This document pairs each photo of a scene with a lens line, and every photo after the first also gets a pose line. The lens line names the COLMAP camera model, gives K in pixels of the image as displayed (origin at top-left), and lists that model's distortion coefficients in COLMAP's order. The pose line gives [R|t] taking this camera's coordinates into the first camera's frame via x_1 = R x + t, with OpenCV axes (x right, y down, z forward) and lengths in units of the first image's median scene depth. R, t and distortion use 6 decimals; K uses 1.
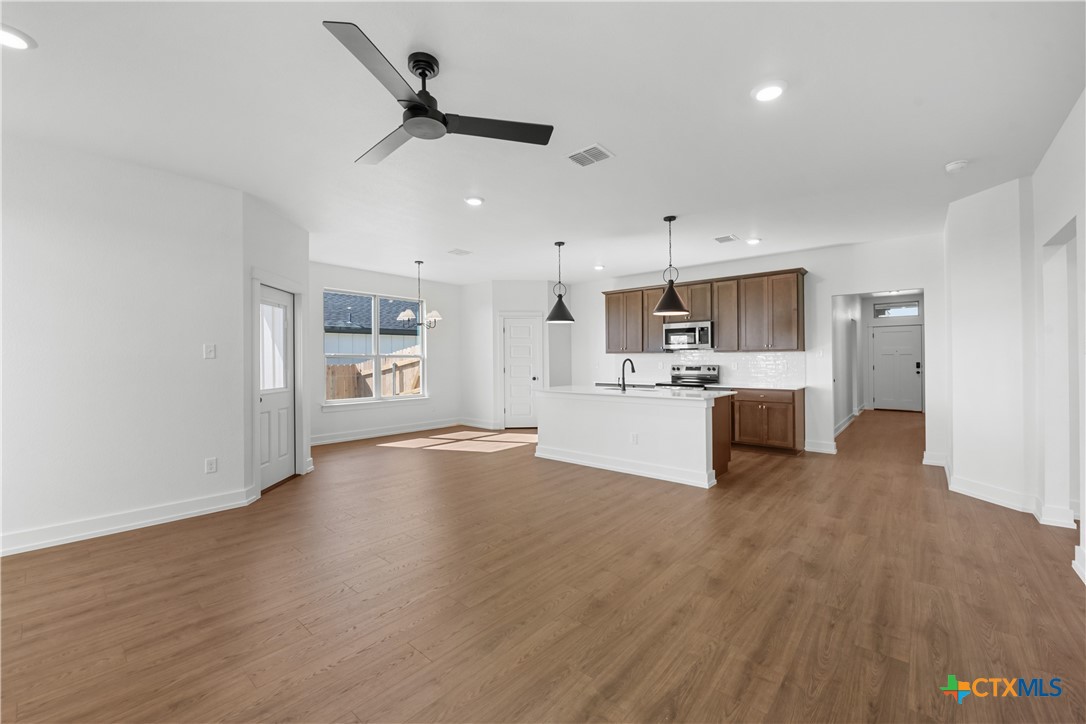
lens RADIAL K [[435.1, 0, 543.0], [0, 435.1, 362.0], [0, 0, 1]] dist [0.037365, -0.017300]
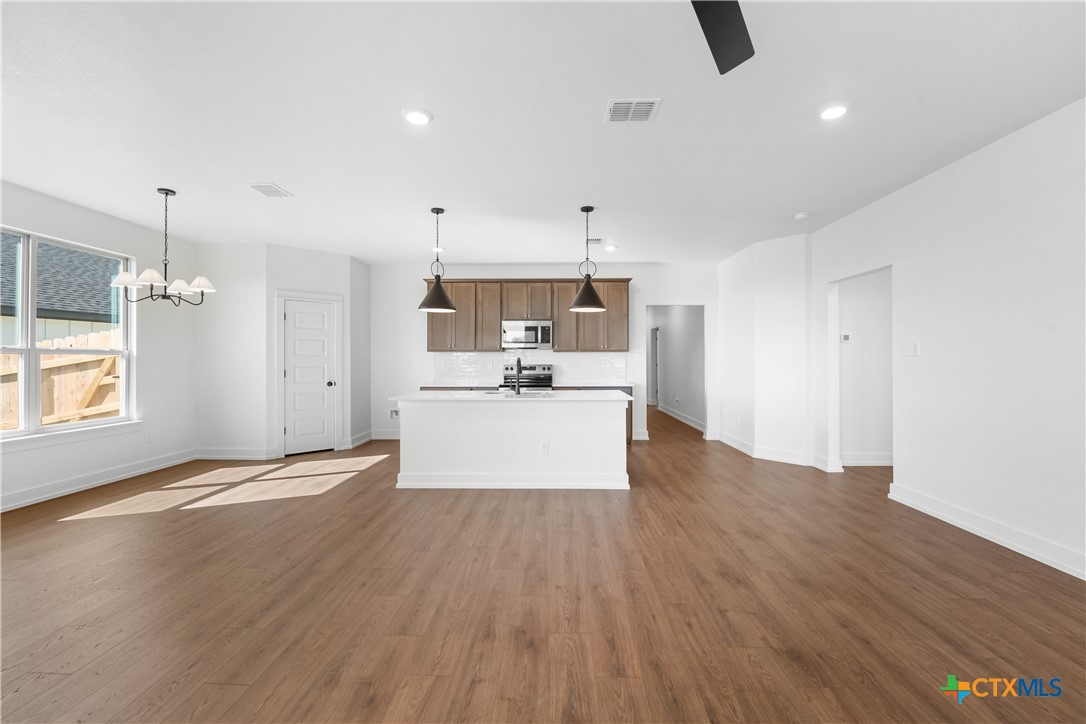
lens RADIAL K [[441.6, 0, 543.0], [0, 441.6, 362.0], [0, 0, 1]] dist [0.000930, -0.004298]
pose [[0.778168, -0.000544, 0.628056, -0.287850], [-0.000310, 0.999999, 0.001250, -0.000522], [-0.628057, -0.001167, 0.778167, 0.246451]]
